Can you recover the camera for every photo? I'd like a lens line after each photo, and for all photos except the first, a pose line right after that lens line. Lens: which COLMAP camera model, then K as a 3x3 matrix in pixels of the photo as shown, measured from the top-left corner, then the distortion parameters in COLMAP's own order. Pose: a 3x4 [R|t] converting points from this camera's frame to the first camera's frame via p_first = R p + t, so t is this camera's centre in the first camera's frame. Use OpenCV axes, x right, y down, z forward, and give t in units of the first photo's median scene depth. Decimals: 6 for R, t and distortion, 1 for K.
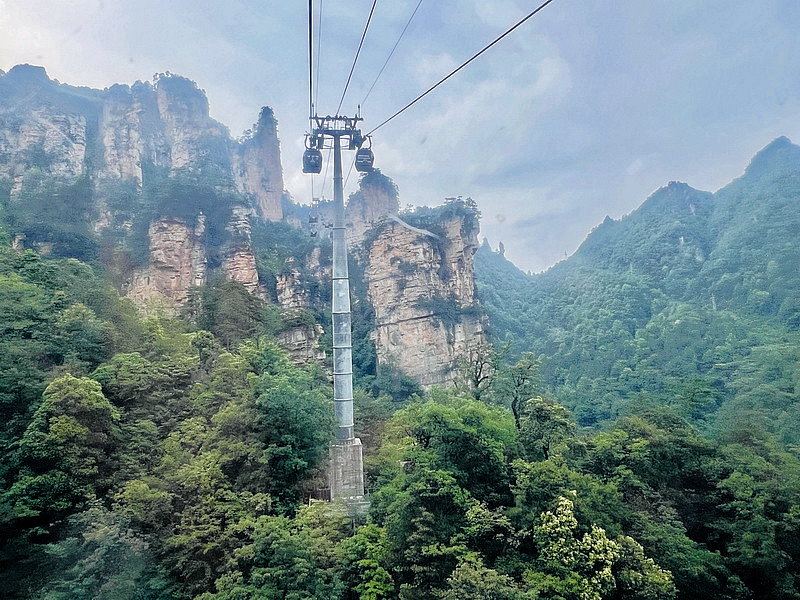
lens RADIAL K [[541.0, 0, 395.9], [0, 541.0, 300.9], [0, 0, 1]] dist [-0.010431, -0.010595]
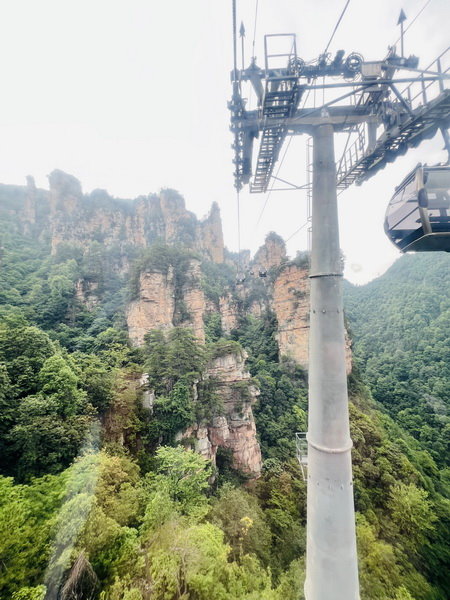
lens RADIAL K [[258.6, 0, 228.1], [0, 258.6, 311.4], [0, 0, 1]] dist [-0.011144, 0.000273]
pose [[0.980789, 0.003524, -0.195040, -0.030660], [0.007612, 0.998384, 0.056318, -0.049420], [0.194923, -0.056721, 0.979177, 0.195260]]
